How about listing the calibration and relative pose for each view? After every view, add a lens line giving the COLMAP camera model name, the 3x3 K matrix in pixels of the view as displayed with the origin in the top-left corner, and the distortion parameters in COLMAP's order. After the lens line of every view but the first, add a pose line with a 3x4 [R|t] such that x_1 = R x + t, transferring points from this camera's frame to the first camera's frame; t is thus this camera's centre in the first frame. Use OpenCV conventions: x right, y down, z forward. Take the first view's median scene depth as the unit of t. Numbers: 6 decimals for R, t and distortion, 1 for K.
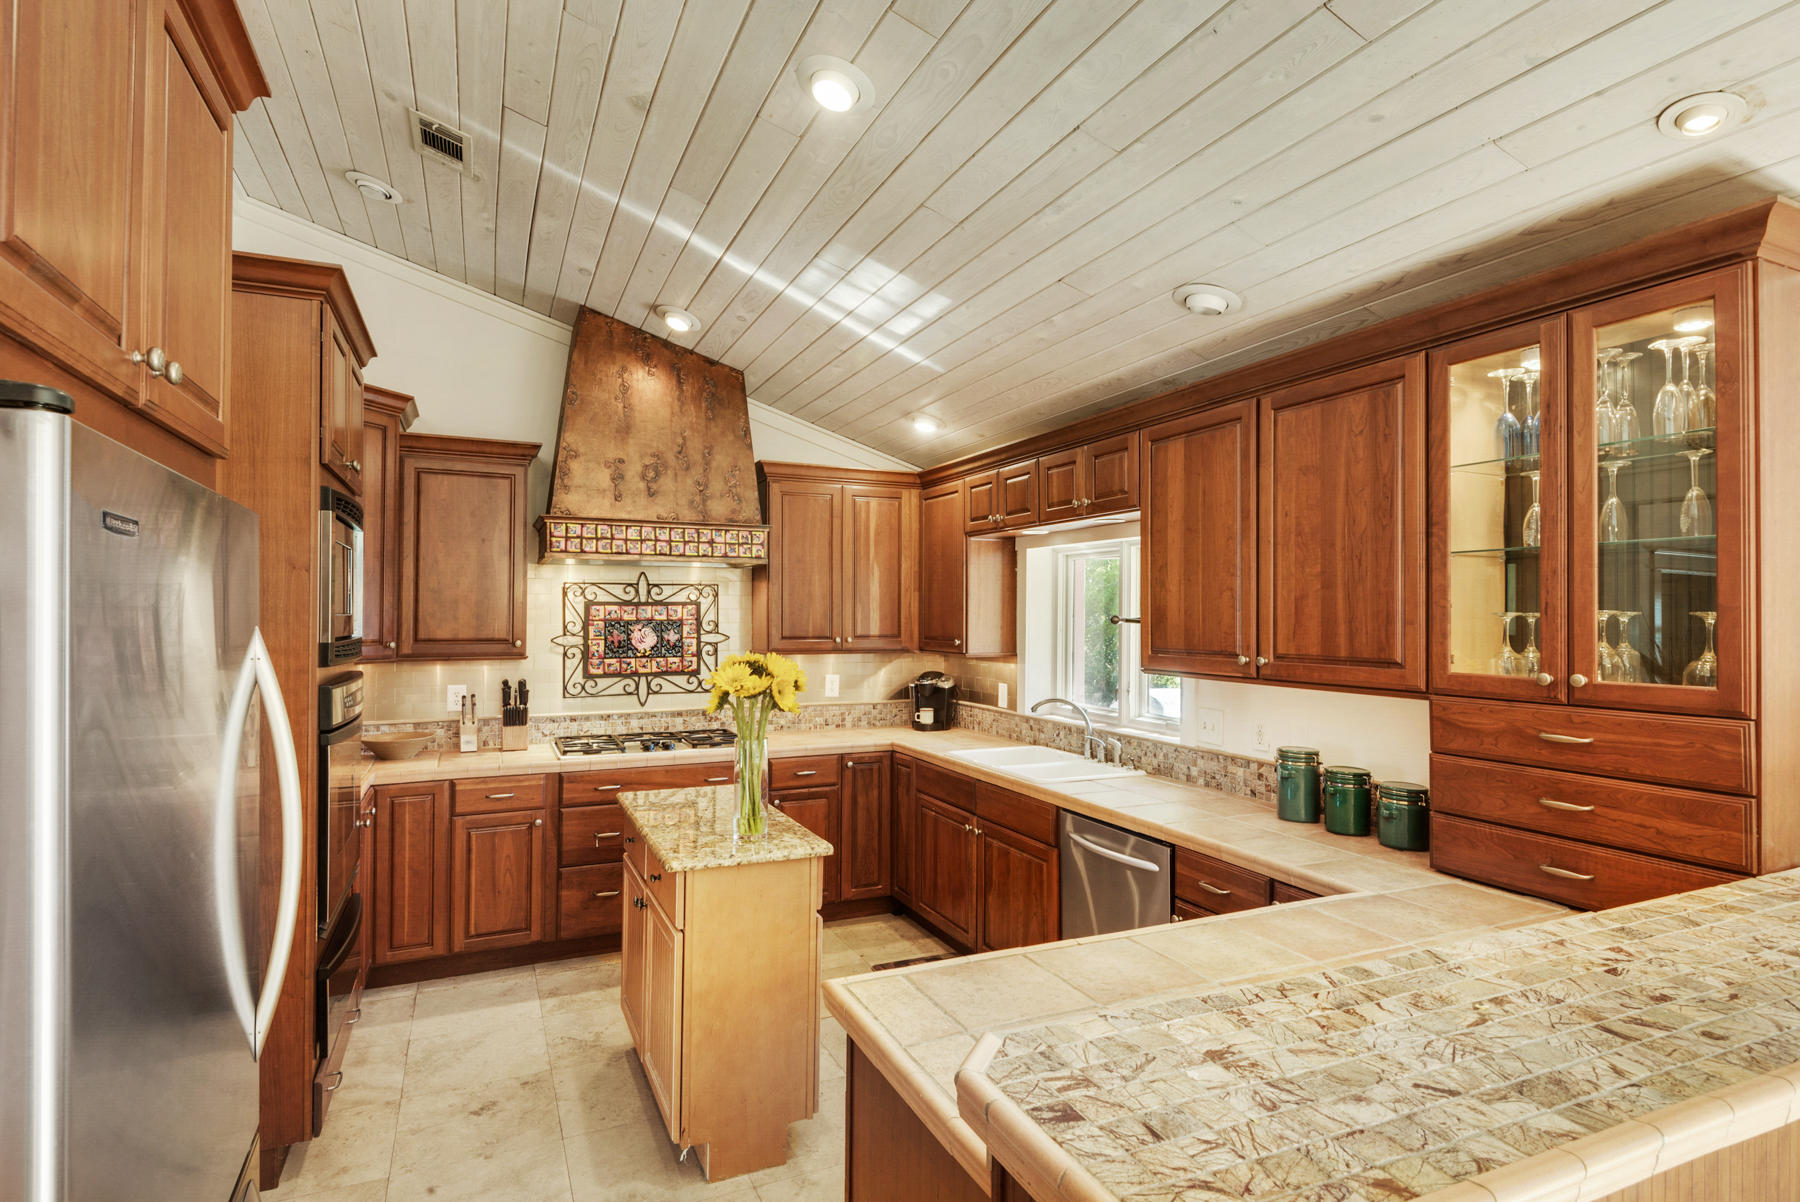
lens RADIAL K [[922.4, 0, 971.0], [0, 922.4, 601.7], [0, 0, 1]] dist [0.008303, -0.000396]
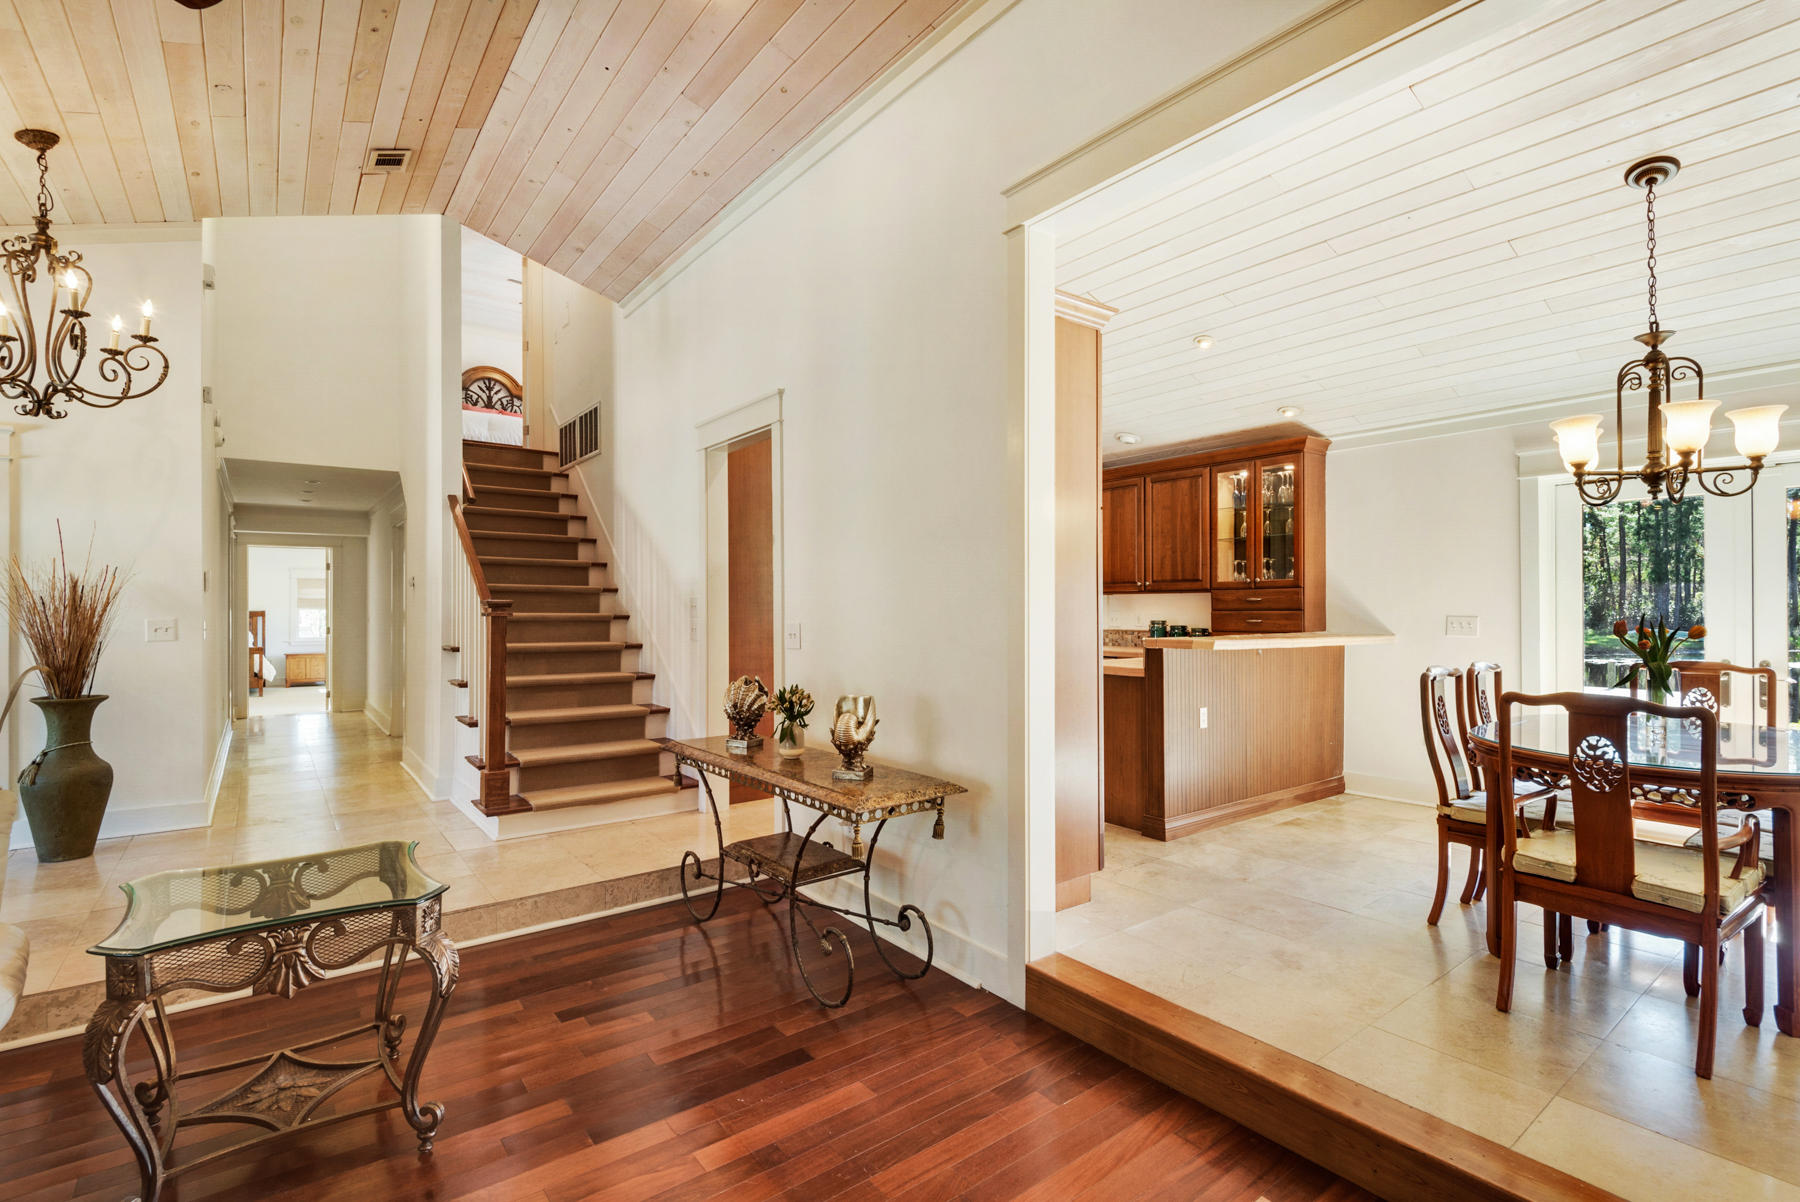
lens RADIAL K [[840.4, 0, 977.4], [0, 840.4, 608.4], [0, 0, 1]] dist [-0.033026, -0.001319]
pose [[0.970424, -0.010163, 0.241191, -0.474827], [0.007089, 0.999882, 0.013612, 0.068741], [-0.241301, -0.011500, 0.970382, -0.762914]]
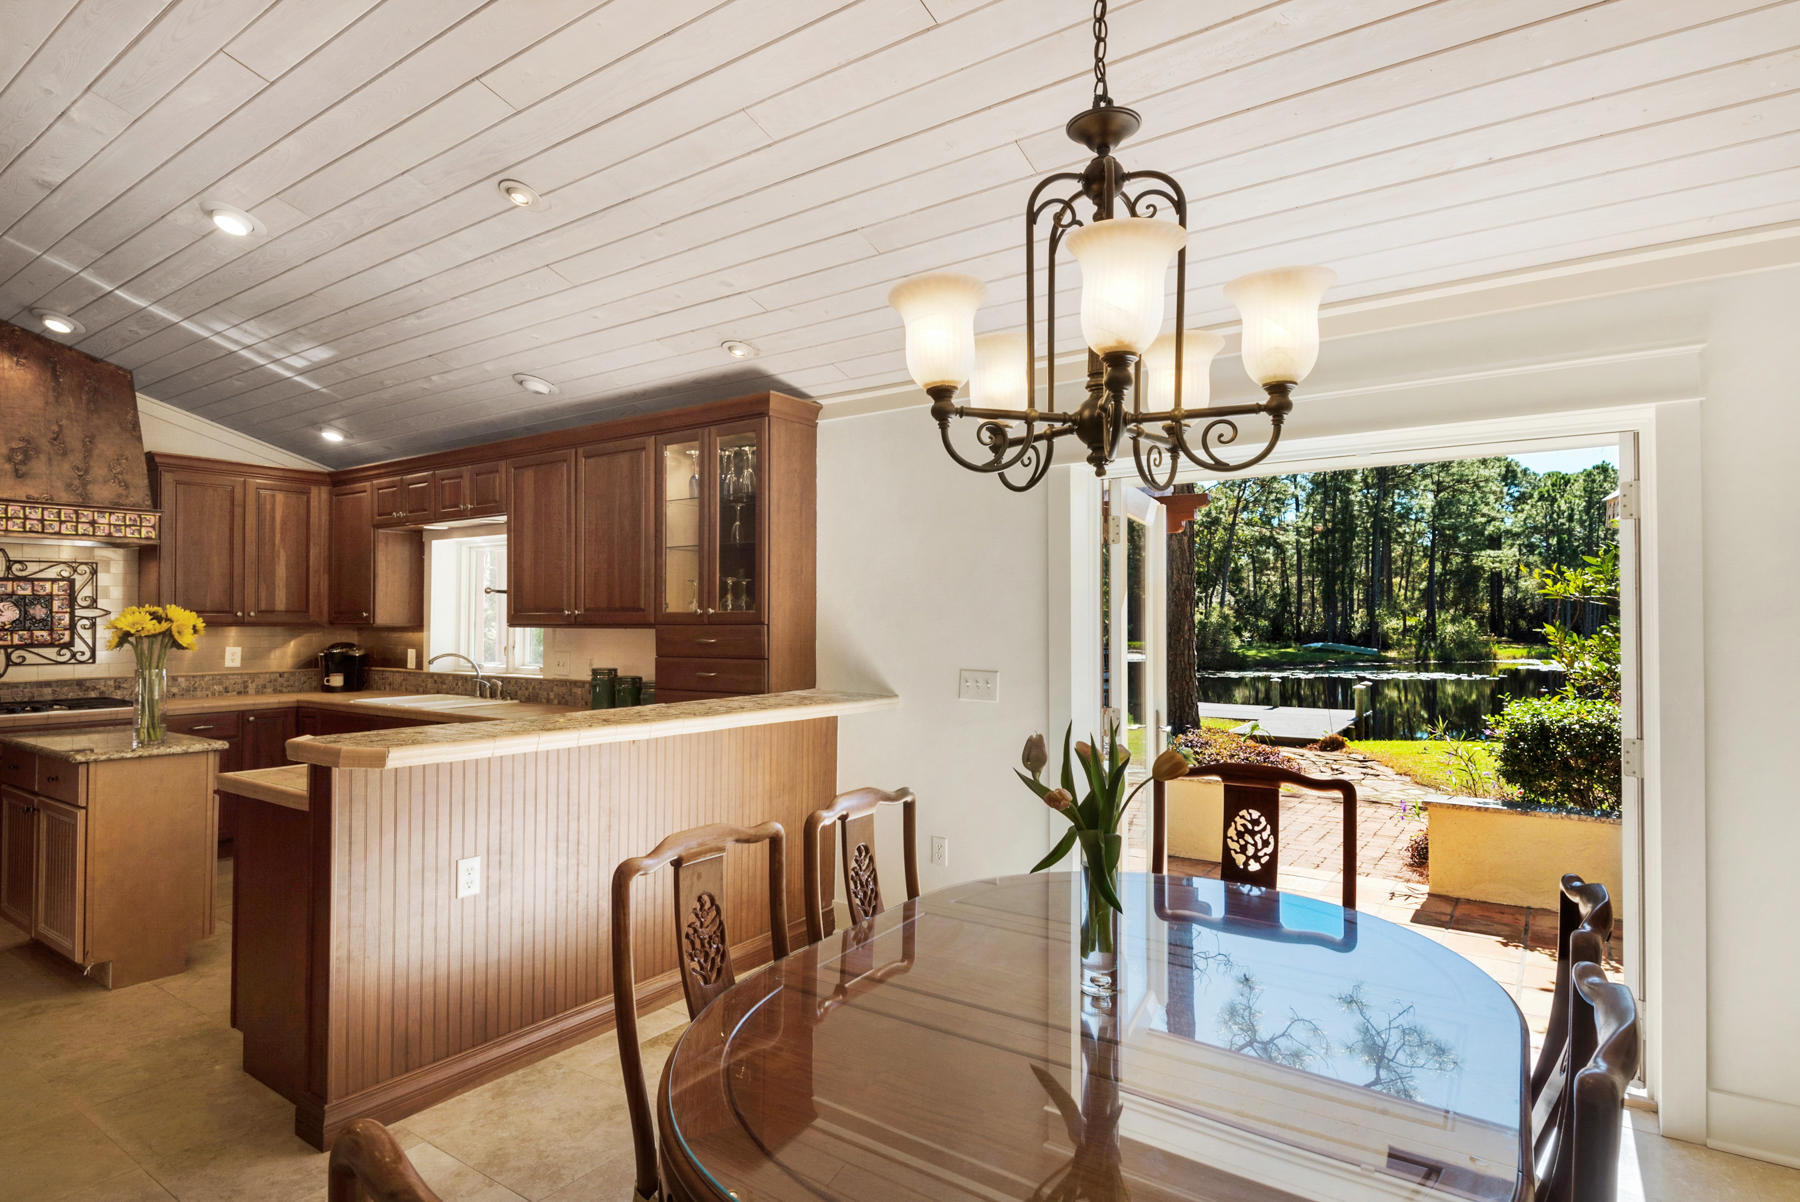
lens RADIAL K [[872.7, 0, 976.3], [0, 872.7, 603.7], [0, 0, 1]] dist [0.004171, -0.007067]
pose [[0.852651, 0.003163, 0.522471, 0.081522], [-0.000330, 0.999985, -0.005514, 0.040282], [-0.522480, 0.004529, 0.852639, -0.466645]]
